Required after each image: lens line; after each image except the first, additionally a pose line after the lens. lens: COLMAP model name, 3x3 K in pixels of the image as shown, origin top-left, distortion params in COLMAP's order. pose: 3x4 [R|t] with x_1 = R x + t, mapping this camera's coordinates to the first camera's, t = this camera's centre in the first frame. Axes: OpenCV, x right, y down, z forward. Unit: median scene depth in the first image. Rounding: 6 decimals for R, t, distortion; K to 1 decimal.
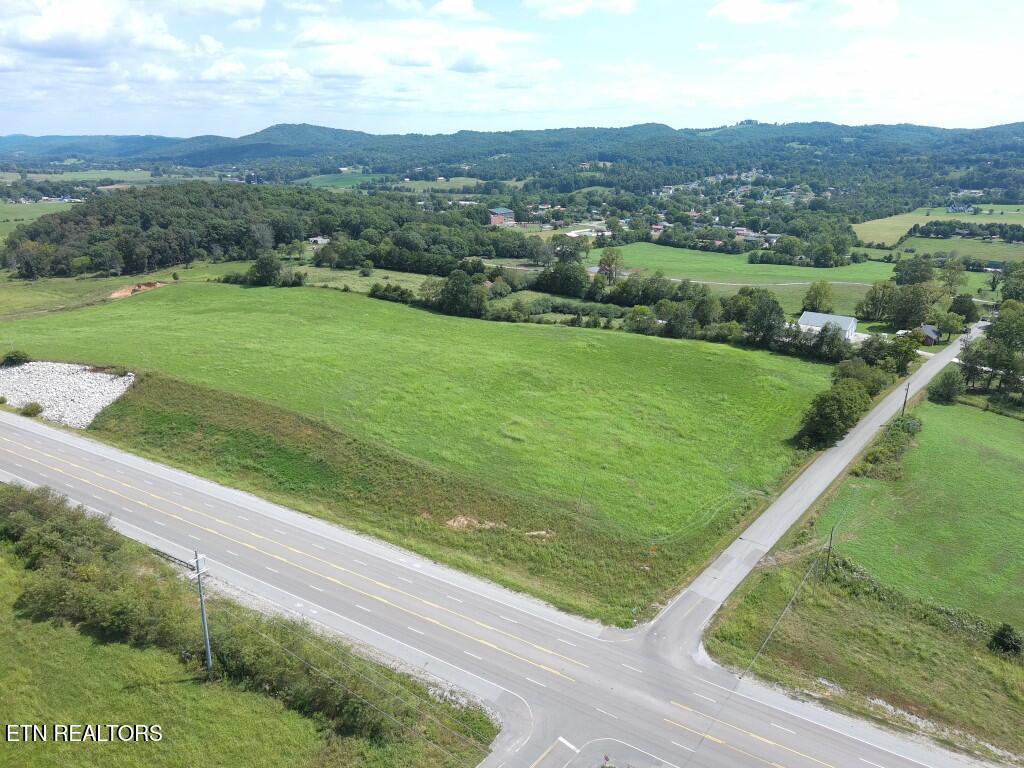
lens RADIAL K [[695.4, 0, 507.8], [0, 695.4, 380.2], [0, 0, 1]] dist [0.029581, -0.026800]
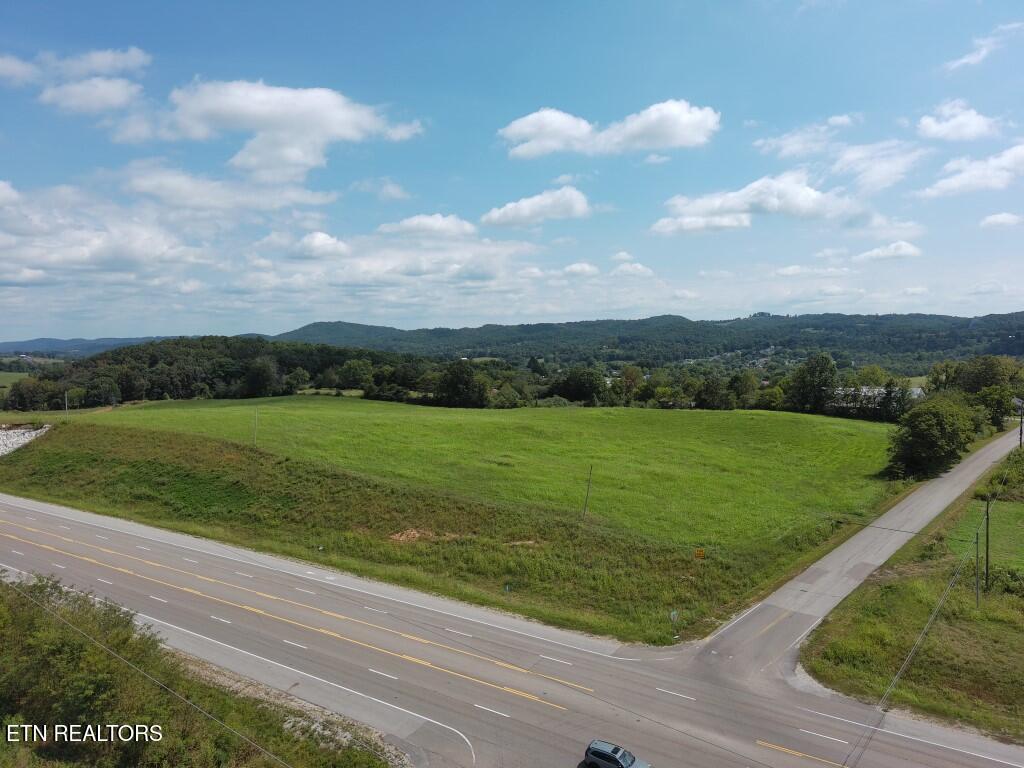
lens RADIAL K [[695.4, 0, 507.8], [0, 695.4, 380.2], [0, 0, 1]] dist [0.029581, -0.026800]
pose [[0.999352, -0.007470, -0.035197, 0.030857], [-0.002375, 0.962380, -0.271697, 0.142622], [0.035903, 0.271605, 0.961739, 0.182144]]
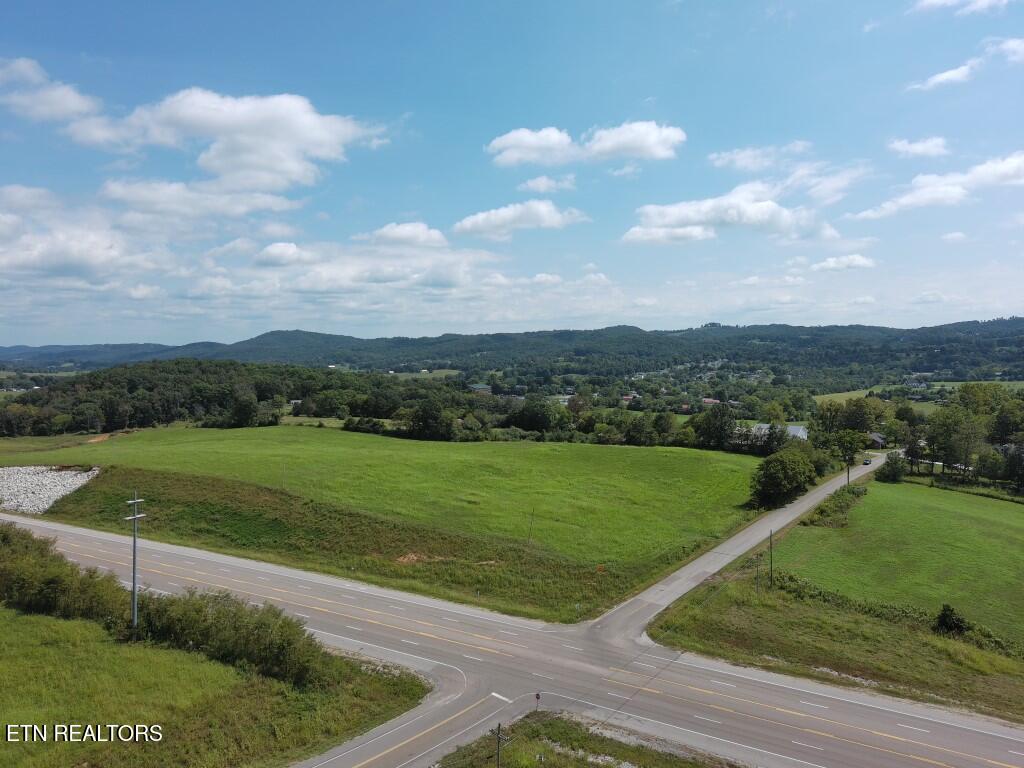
lens RADIAL K [[695.4, 0, 507.8], [0, 695.4, 380.2], [0, 0, 1]] dist [0.029581, -0.026800]
pose [[0.999659, -0.009612, 0.024285, 0.029247], [0.016035, 0.959824, -0.280144, 0.141635], [-0.020617, 0.280438, 0.959651, -0.017601]]
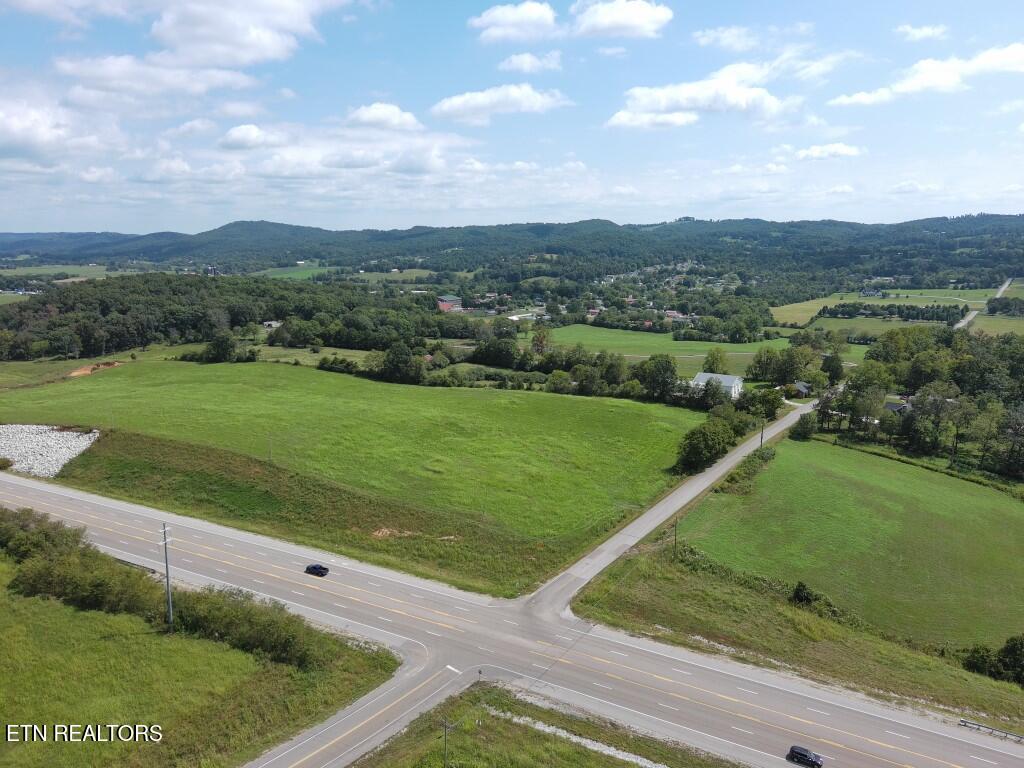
lens RADIAL K [[695.4, 0, 507.8], [0, 695.4, 380.2], [0, 0, 1]] dist [0.029581, -0.026800]
pose [[0.998021, -0.015841, 0.060860, 0.044414], [0.023410, 0.991787, -0.125743, 0.058533], [-0.058369, 0.126919, 0.990194, -0.136158]]
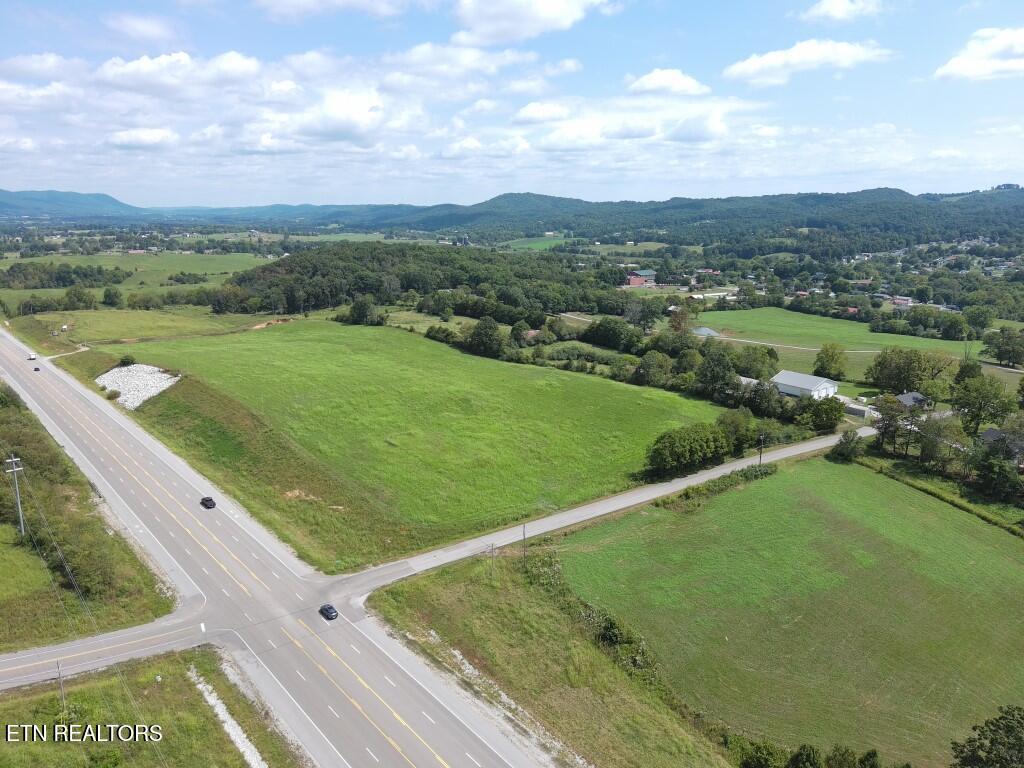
lens RADIAL K [[695.4, 0, 507.8], [0, 695.4, 380.2], [0, 0, 1]] dist [0.029581, -0.026800]
pose [[0.951285, 0.072758, -0.299606, 0.392642], [-0.098936, 0.992403, -0.073135, 0.031128], [0.292009, 0.099214, 0.951256, -0.066886]]
